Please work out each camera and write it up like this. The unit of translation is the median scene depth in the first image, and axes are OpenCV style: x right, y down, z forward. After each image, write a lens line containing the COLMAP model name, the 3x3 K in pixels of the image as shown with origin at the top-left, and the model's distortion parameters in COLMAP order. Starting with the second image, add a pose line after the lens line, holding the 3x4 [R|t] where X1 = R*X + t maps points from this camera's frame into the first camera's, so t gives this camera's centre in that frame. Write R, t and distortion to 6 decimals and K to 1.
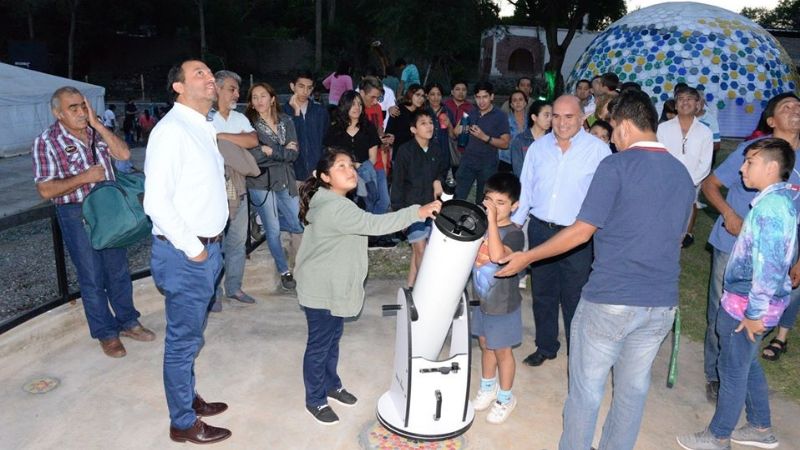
lens RADIAL K [[643.9, 0, 398.5], [0, 643.9, 228.6], [0, 0, 1]] dist [-0.167247, 0.097893]
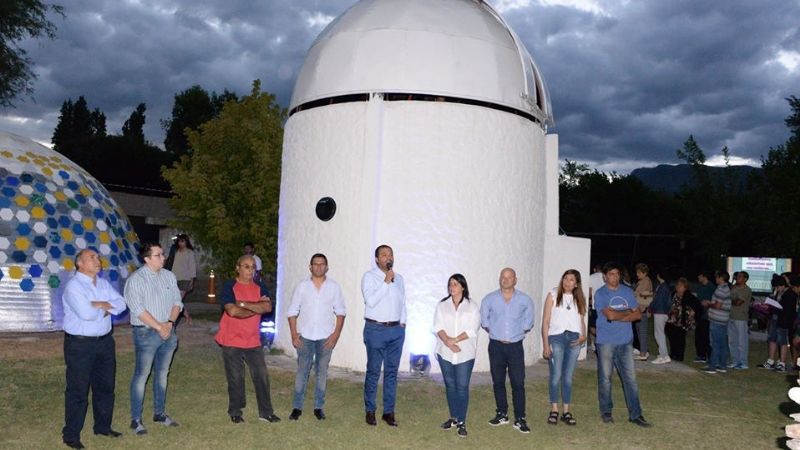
lens RADIAL K [[643.9, 0, 400.4], [0, 643.9, 222.2], [0, 0, 1]] dist [-0.167247, 0.097893]
pose [[0.453294, 0.020744, 0.891120, 0.116508], [0.211742, 0.968606, -0.130257, -0.101141], [-0.865847, 0.247732, 0.434671, 0.395992]]
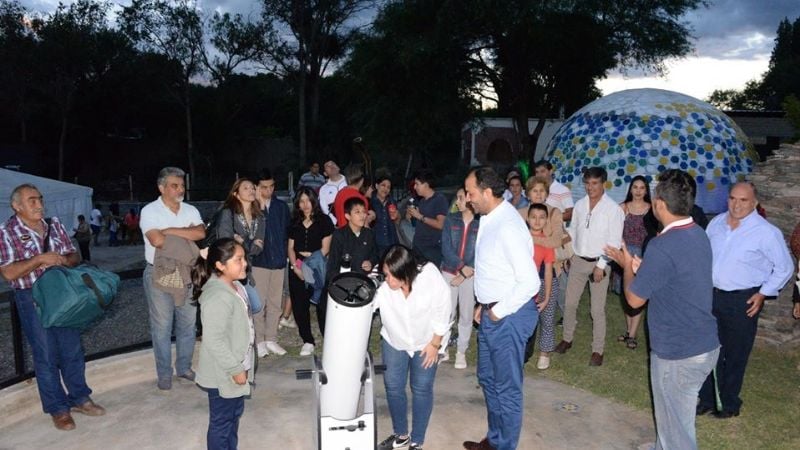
lens RADIAL K [[643.9, 0, 392.9], [0, 643.9, 221.9], [0, 0, 1]] dist [-0.167247, 0.097893]
pose [[0.999393, -0.033509, 0.009477, 0.024546], [0.034571, 0.987436, -0.154192, 0.007100], [-0.004192, 0.154426, 0.987995, -0.022417]]
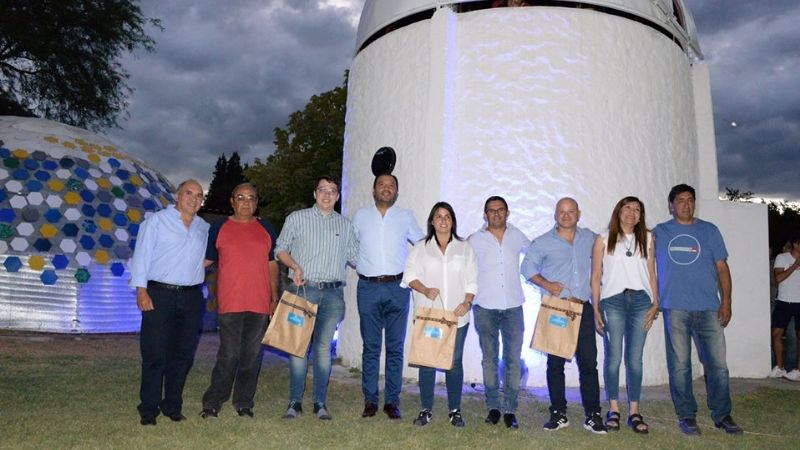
lens RADIAL K [[643.9, 0, 400.1], [0, 643.9, 218.6], [0, 0, 1]] dist [-0.167247, 0.097893]
pose [[0.651121, 0.074273, 0.755331, 0.287311], [0.194352, 0.945701, -0.260531, -0.051811], [-0.733668, 0.316437, 0.601331, 0.448071]]
